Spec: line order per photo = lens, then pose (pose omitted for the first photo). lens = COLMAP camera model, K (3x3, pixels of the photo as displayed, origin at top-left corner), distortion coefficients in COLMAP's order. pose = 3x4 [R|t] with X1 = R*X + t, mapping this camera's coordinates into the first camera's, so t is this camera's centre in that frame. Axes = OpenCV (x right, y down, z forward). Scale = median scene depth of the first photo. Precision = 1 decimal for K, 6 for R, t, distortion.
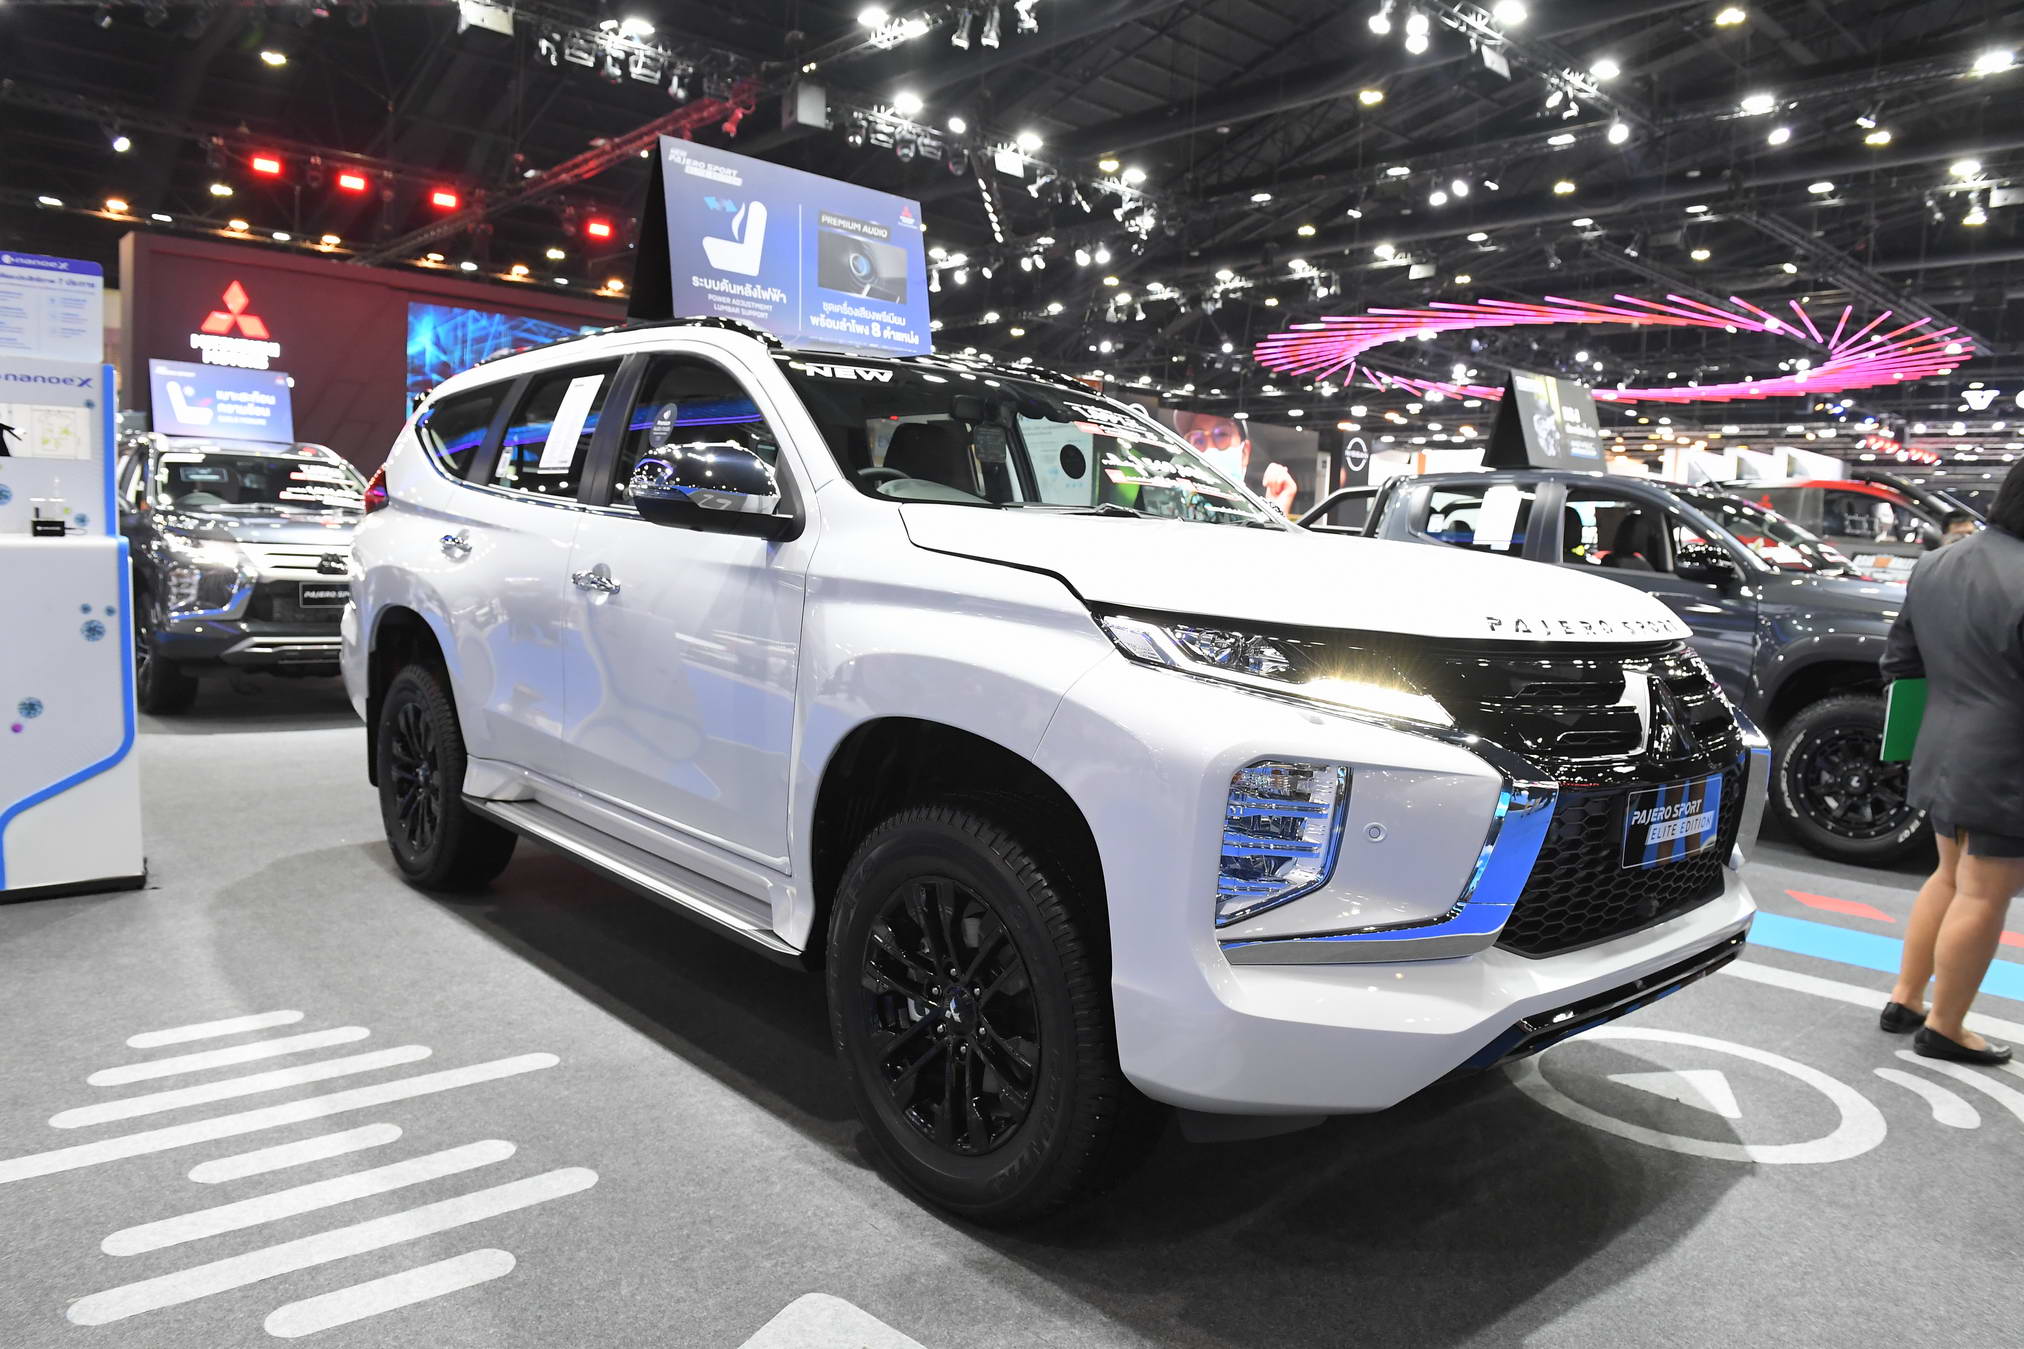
lens RADIAL K [[1360.3, 0, 1012.0], [0, 1360.3, 674.5], [0, 0, 1]] dist [-0.050495, -0.001316]
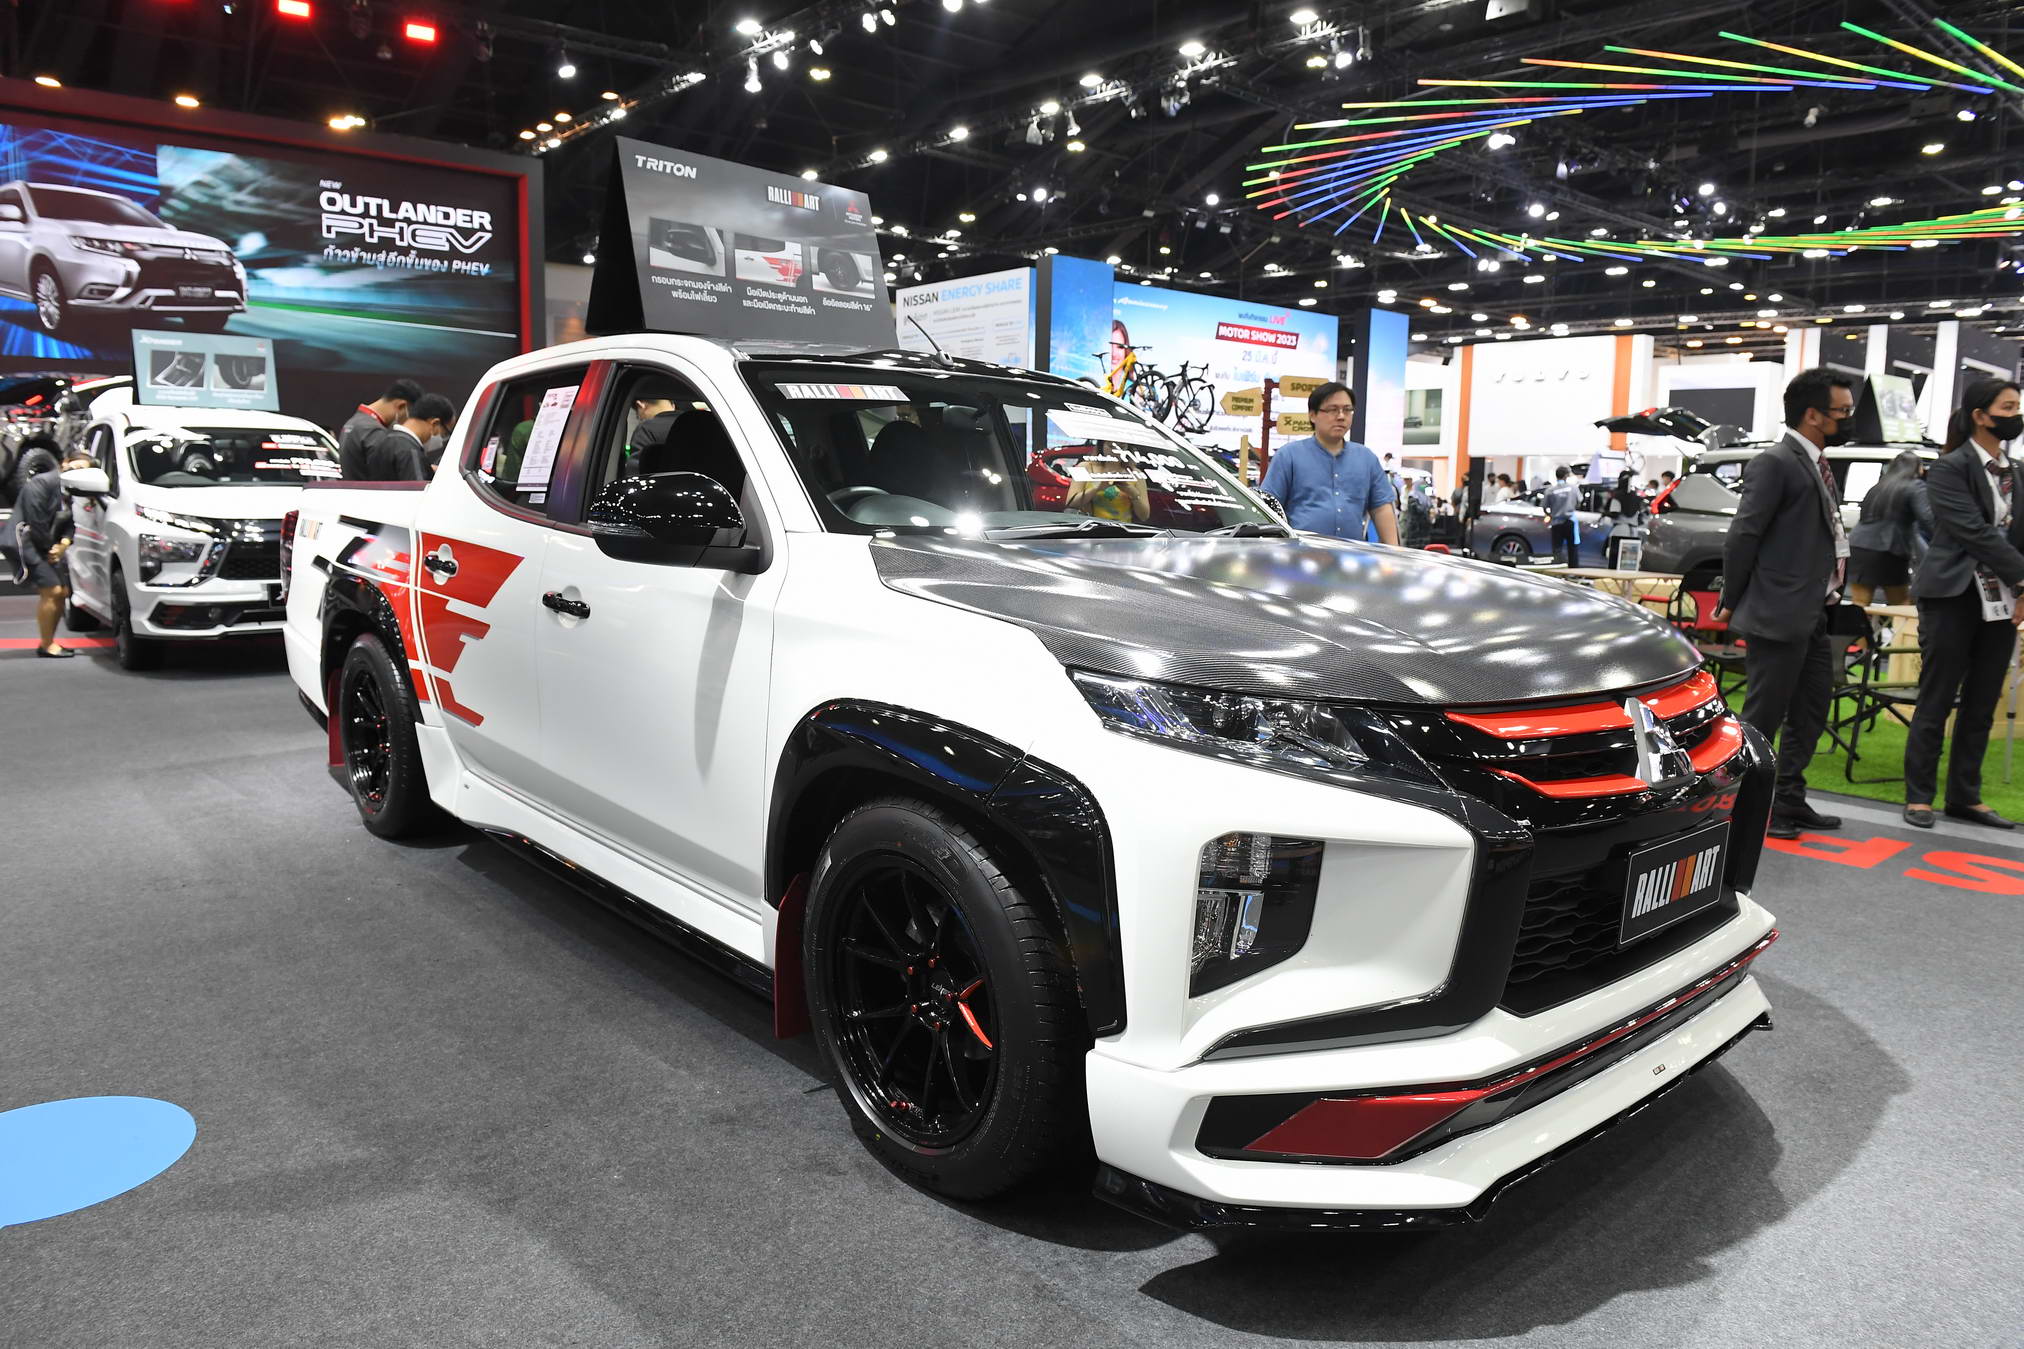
lens RADIAL K [[1360.3, 0, 1012.0], [0, 1360.3, 674.5], [0, 0, 1]] dist [-0.050495, -0.001316]
pose [[0.999582, -0.025475, -0.013703, 0.074753], [0.026095, 0.998546, 0.047179, -0.028357], [0.012481, -0.047517, 0.998792, 0.352417]]
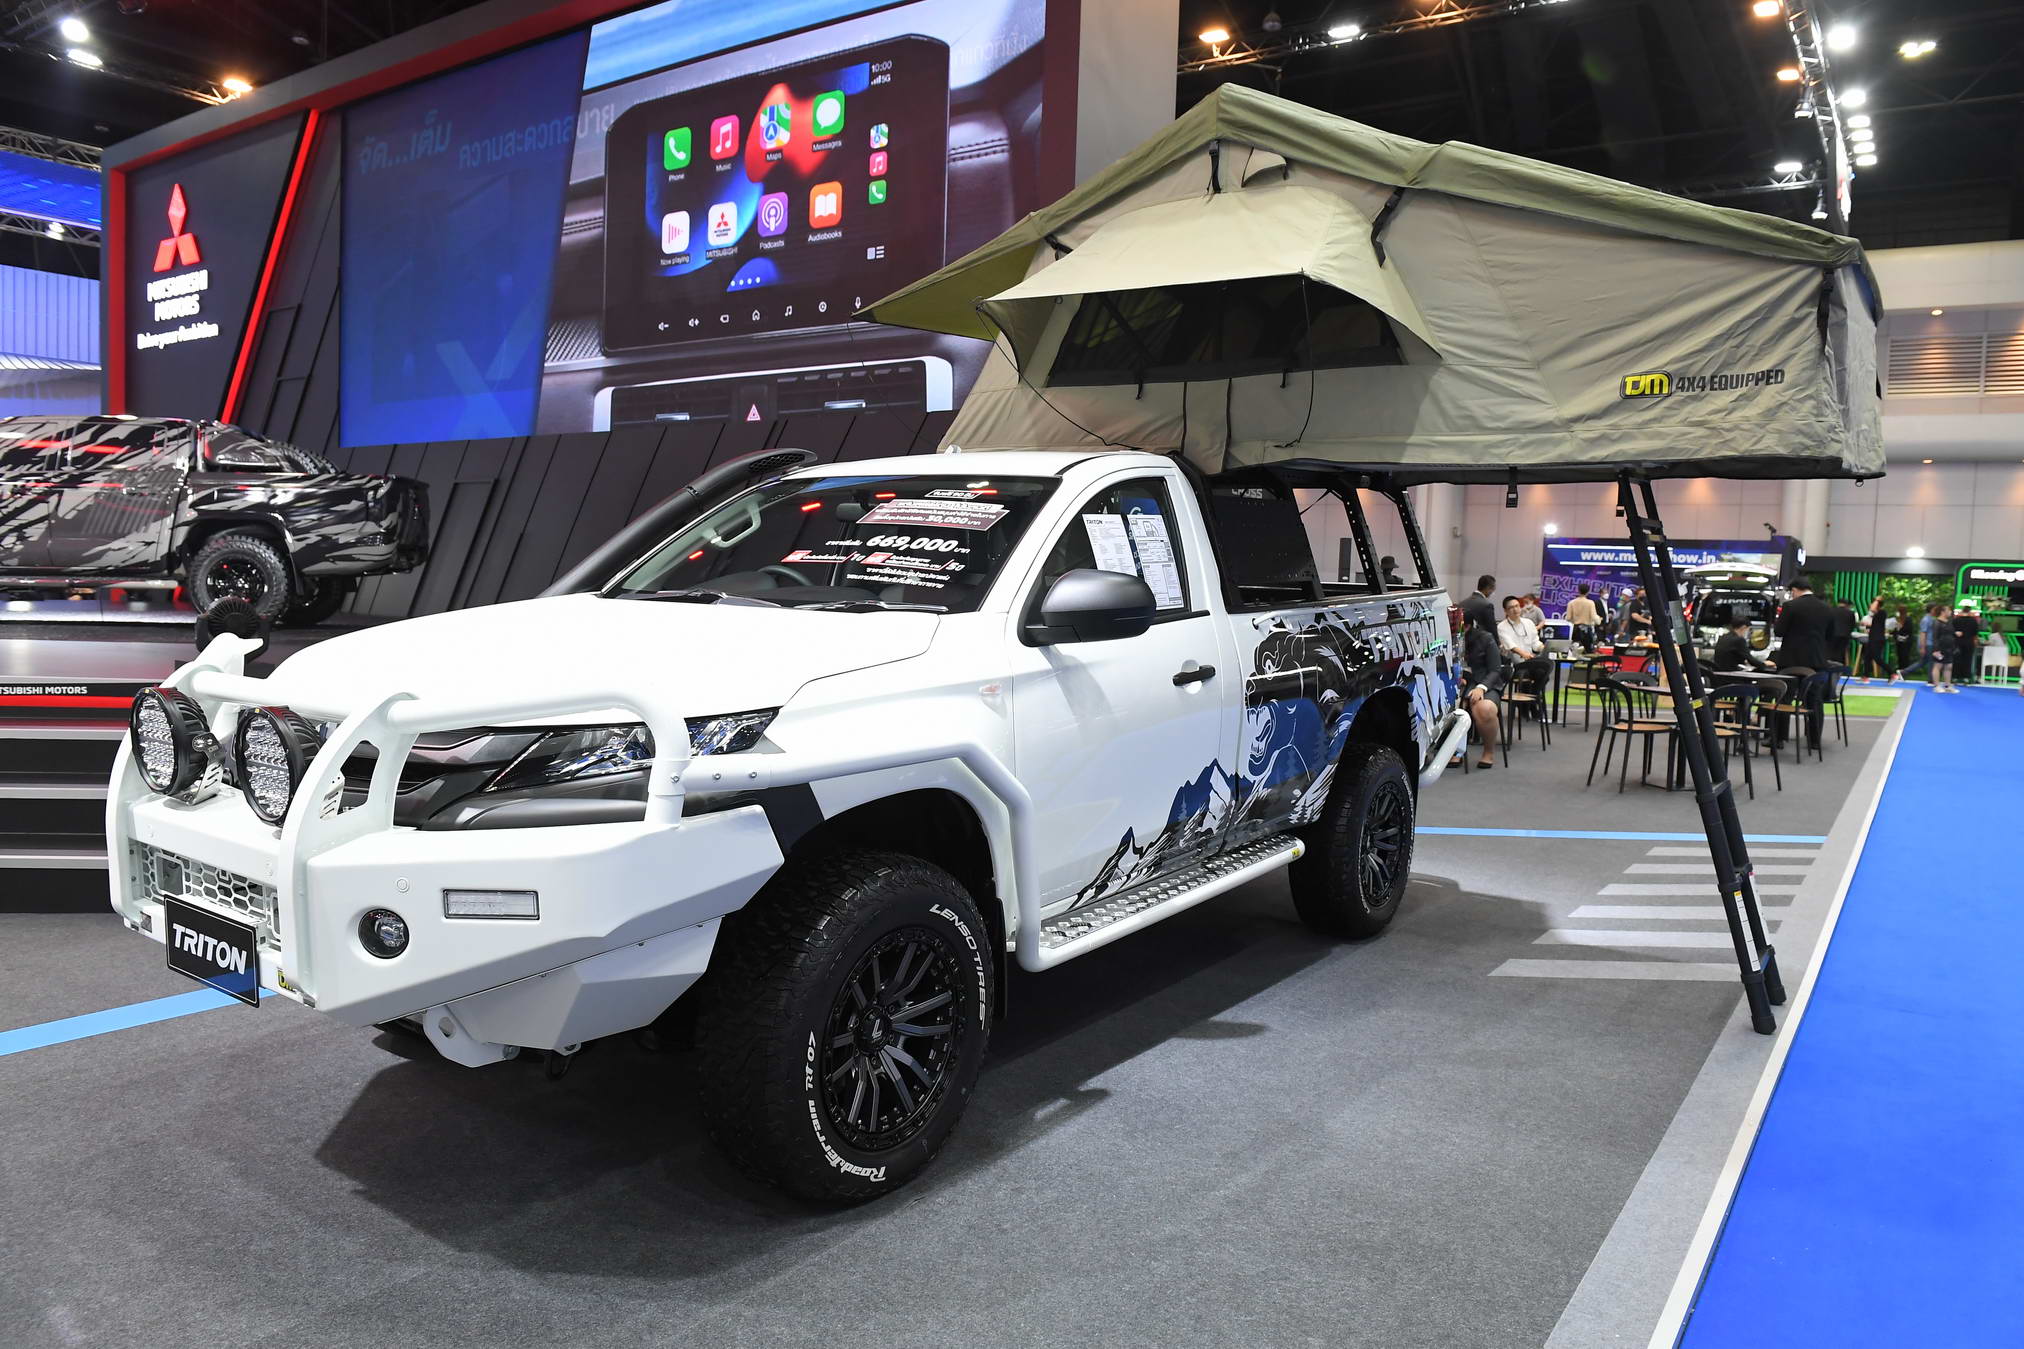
lens RADIAL K [[1363.5, 0, 1007.9], [0, 1363.5, 671.7], [0, 0, 1]] dist [-0.052577, -0.000793]
pose [[0.226939, 0.029765, -0.973454, 0.086806], [-0.109397, 0.993986, 0.004890, -0.089438], [0.967745, 0.105383, 0.228831, 0.979920]]
